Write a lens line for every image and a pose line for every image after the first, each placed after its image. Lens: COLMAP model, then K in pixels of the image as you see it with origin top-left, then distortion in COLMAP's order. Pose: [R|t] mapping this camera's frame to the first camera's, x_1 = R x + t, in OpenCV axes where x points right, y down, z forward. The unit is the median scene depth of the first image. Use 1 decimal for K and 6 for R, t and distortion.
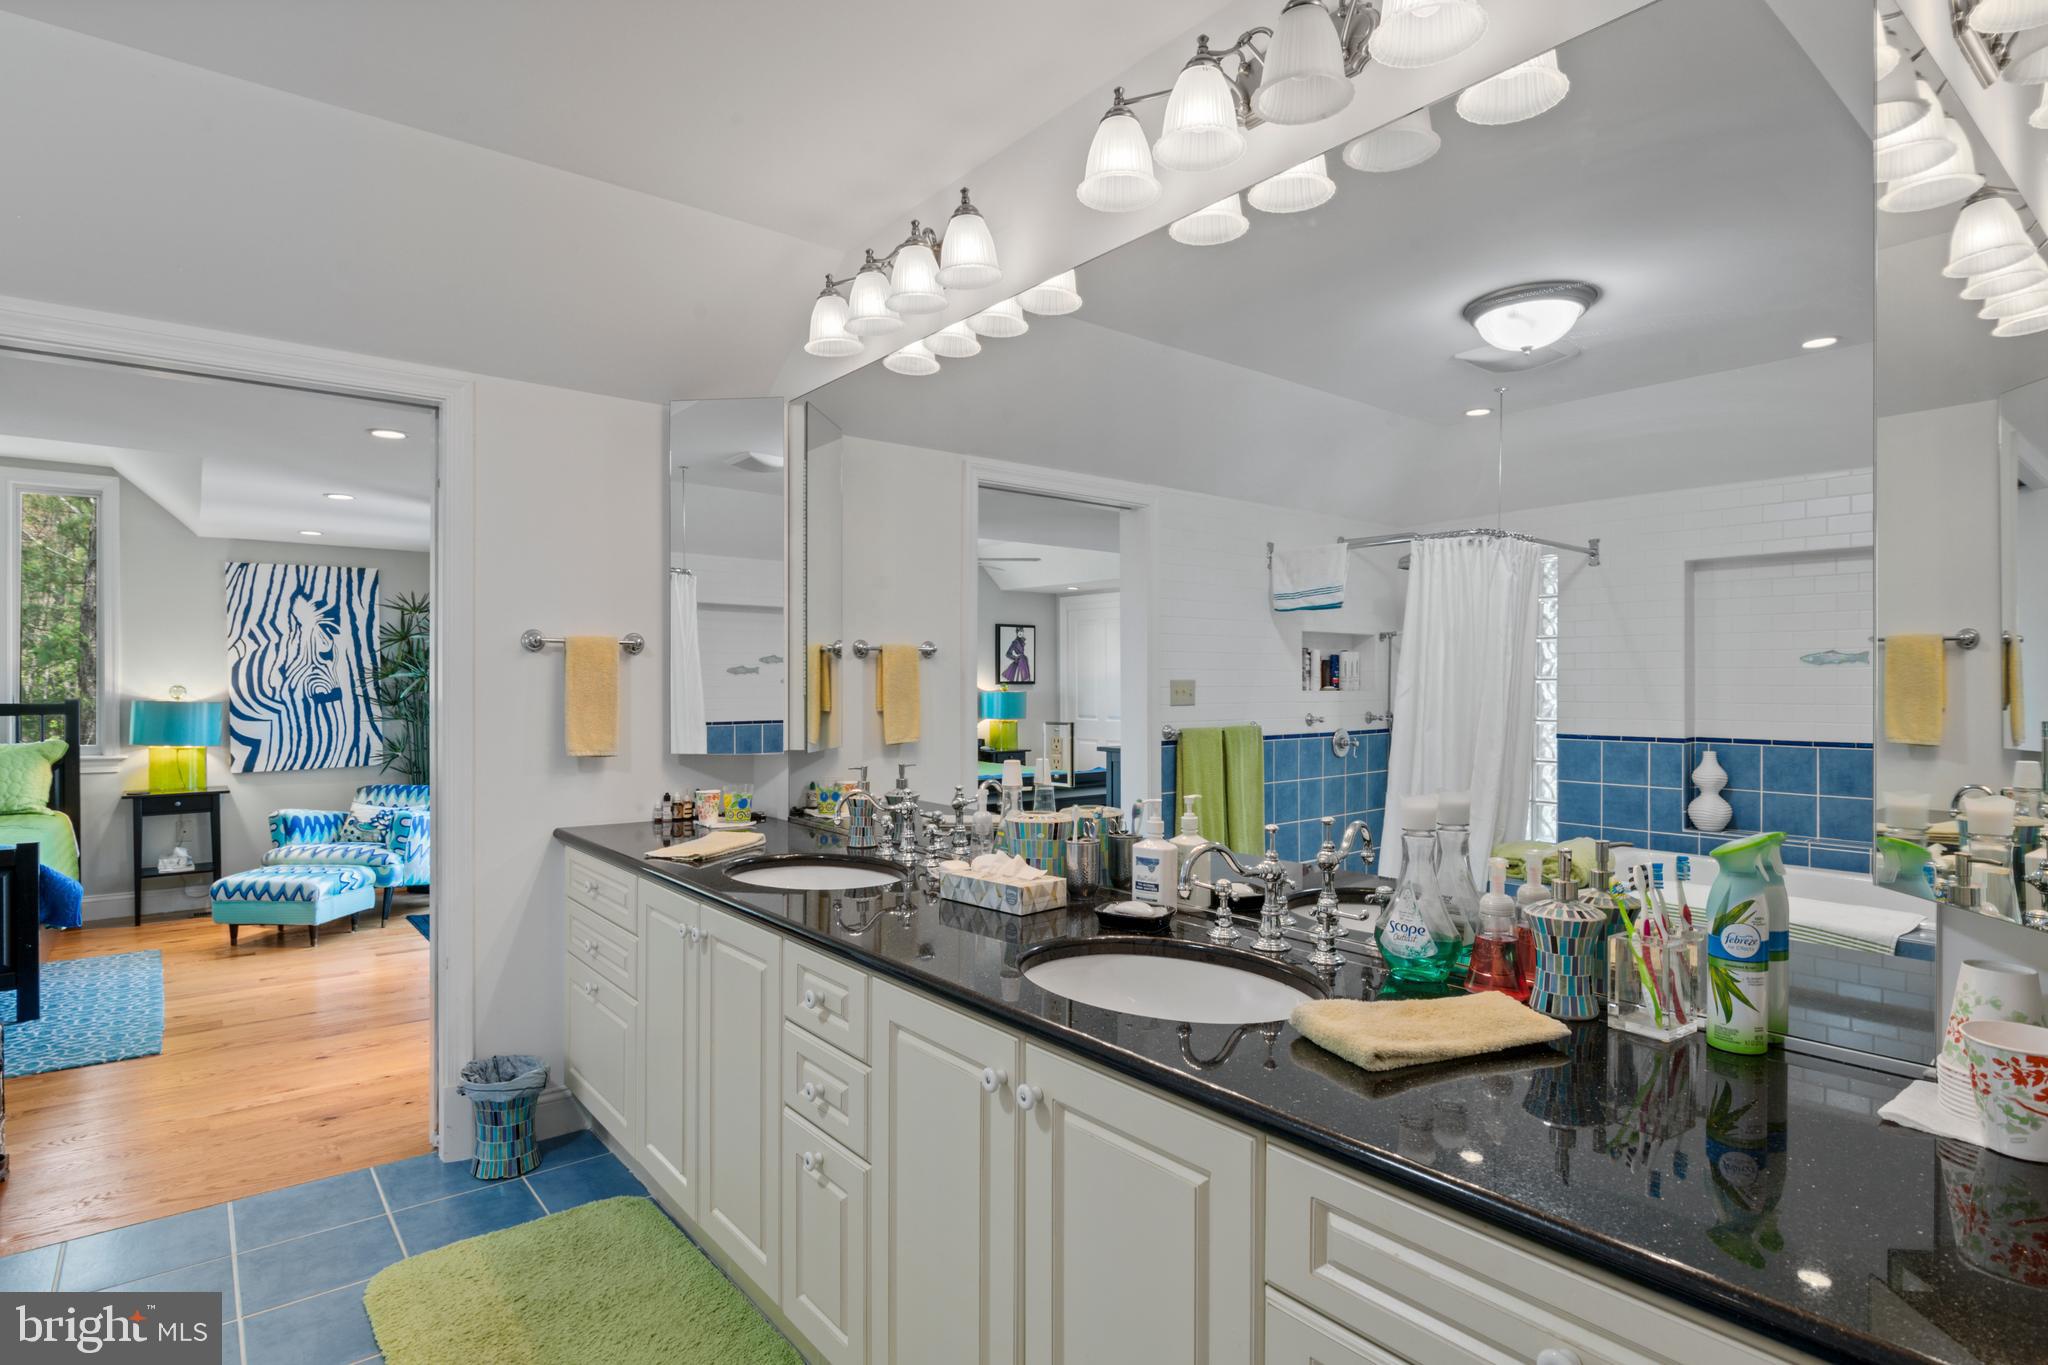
lens RADIAL K [[1054.7, 0, 1024.0], [0, 1054.7, 682.5], [0, 0, 1]] dist [-0.005526, -0.000447]
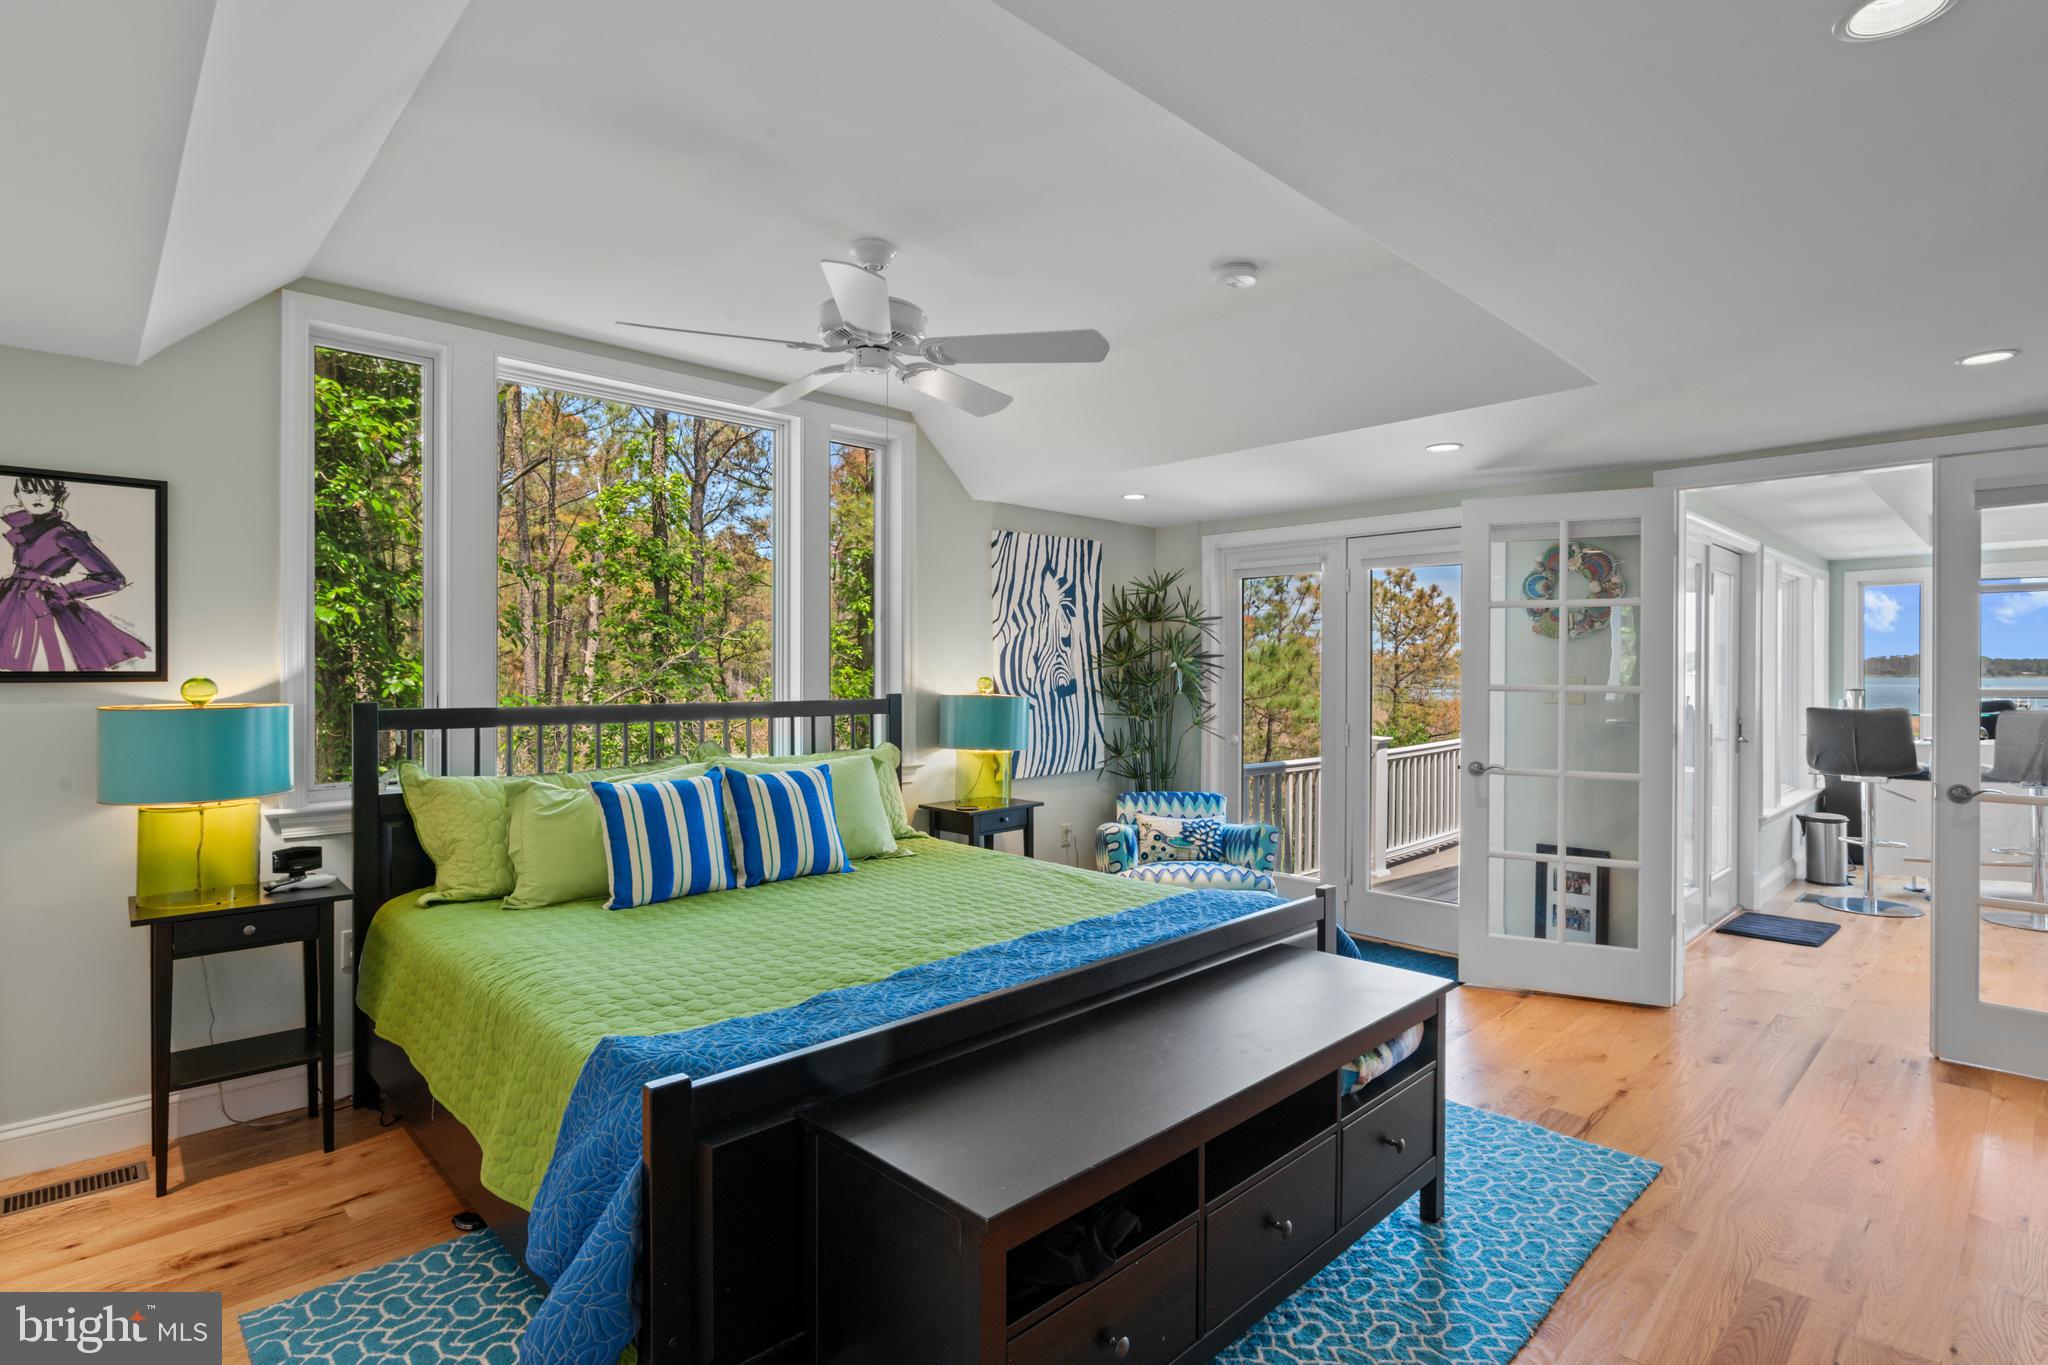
lens RADIAL K [[1005.7, 0, 1026.2], [0, 1005.7, 673.4], [0, 0, 1]] dist [-0.011848, -0.001024]
pose [[0.995615, 0.002754, 0.093503, -0.780724], [-0.003400, 0.999971, 0.006747, -0.005118], [-0.093482, -0.007035, 0.995596, 0.188762]]
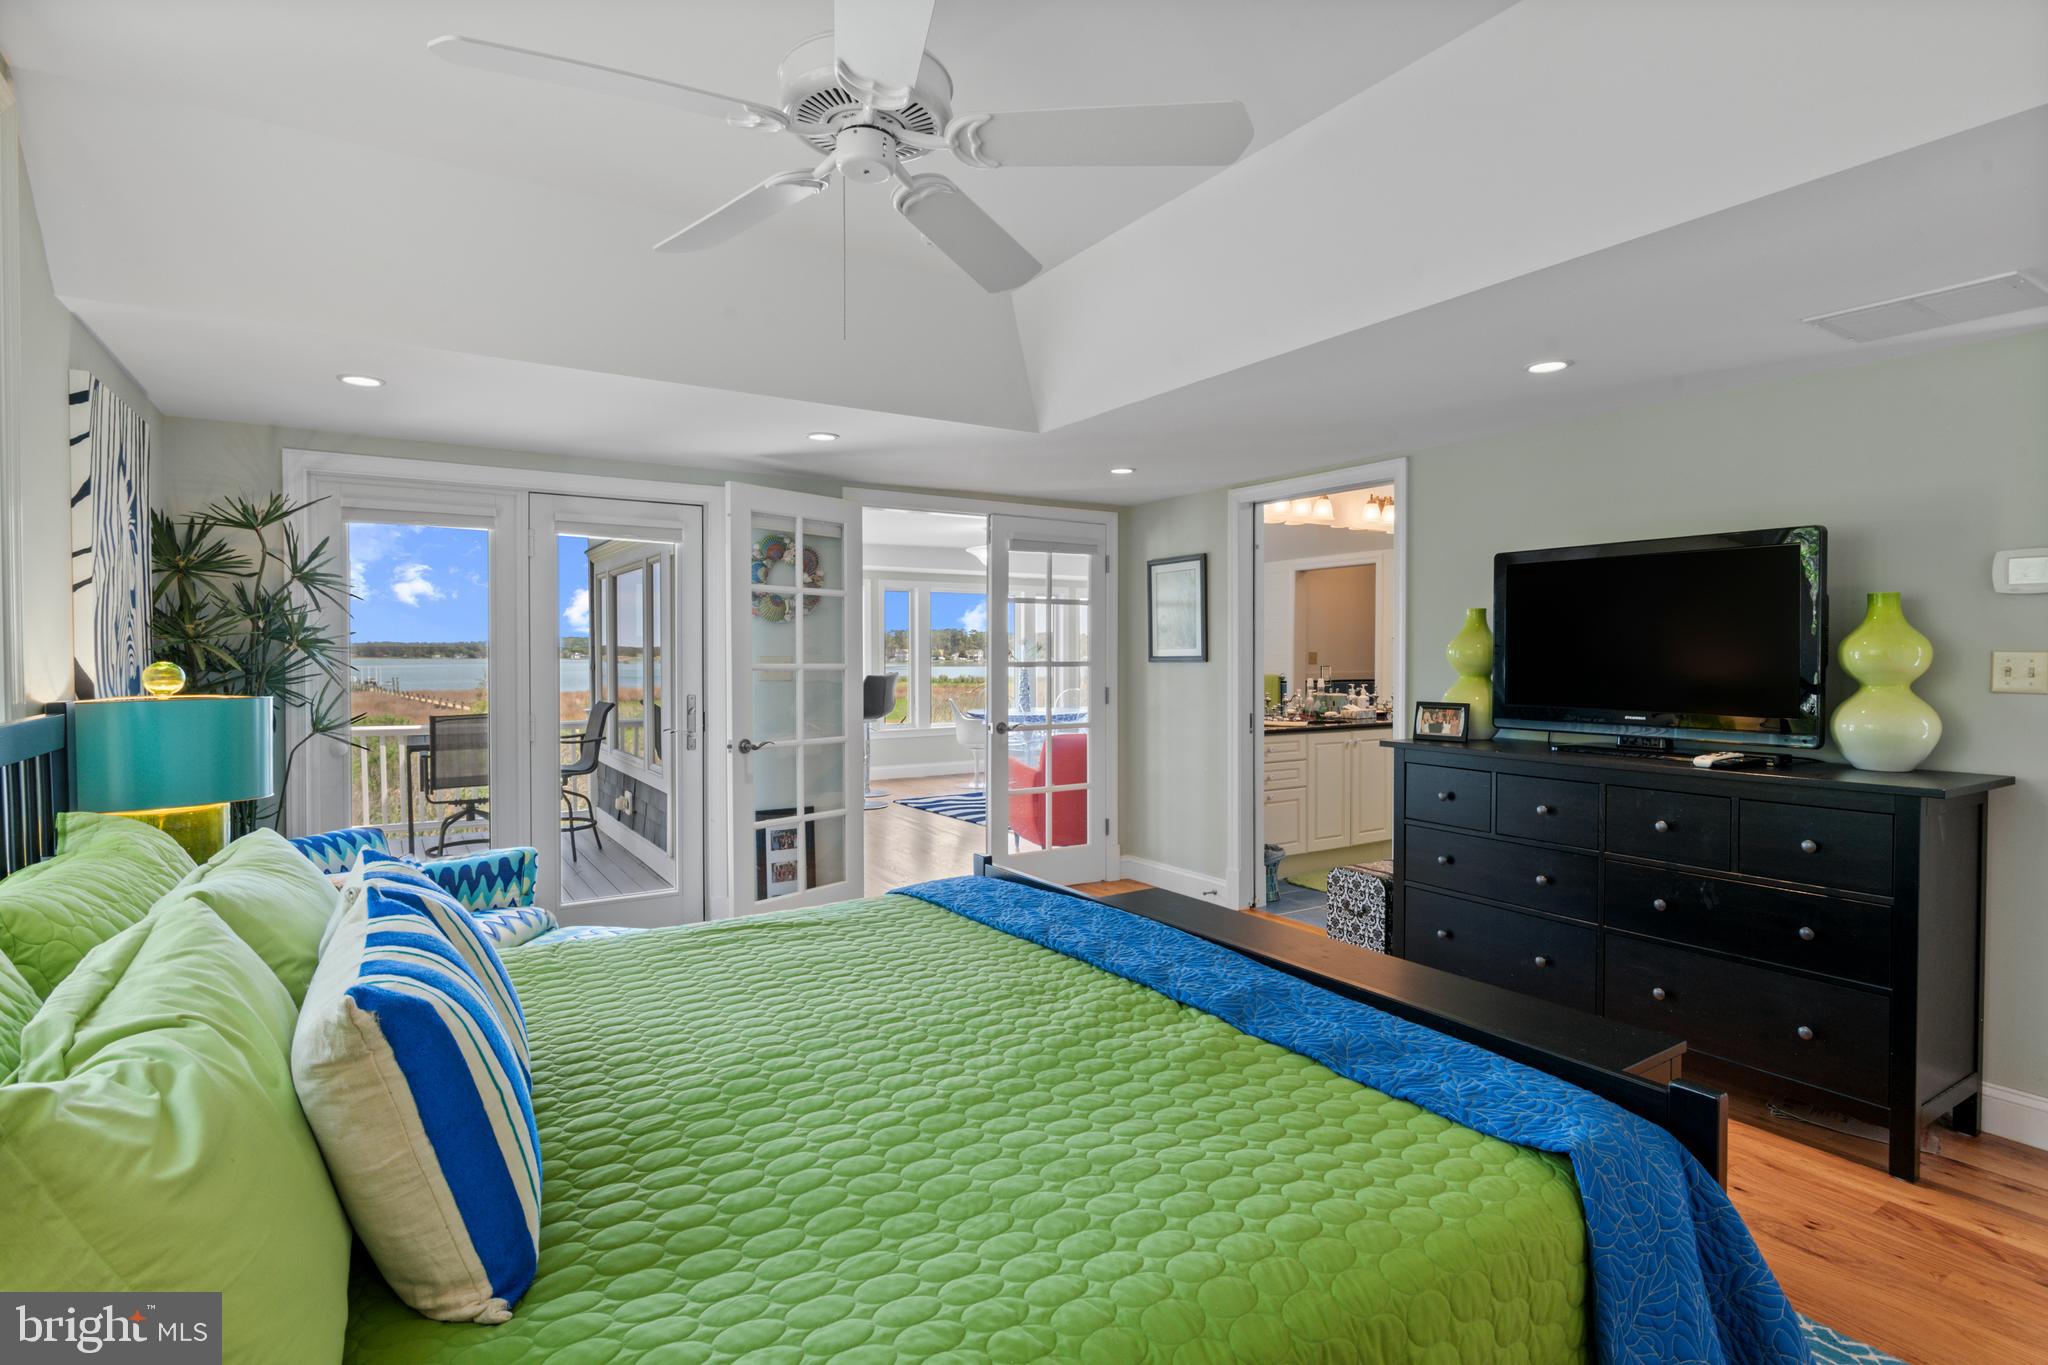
lens RADIAL K [[1005.7, 0, 1026.2], [0, 1005.7, 673.4], [0, 0, 1]] dist [-0.011848, -0.001024]
pose [[0.102436, -0.018061, 0.994576, -1.083459], [-0.003330, 0.999823, 0.018499, -0.001482], [-0.994734, -0.005207, 0.102358, 0.566024]]
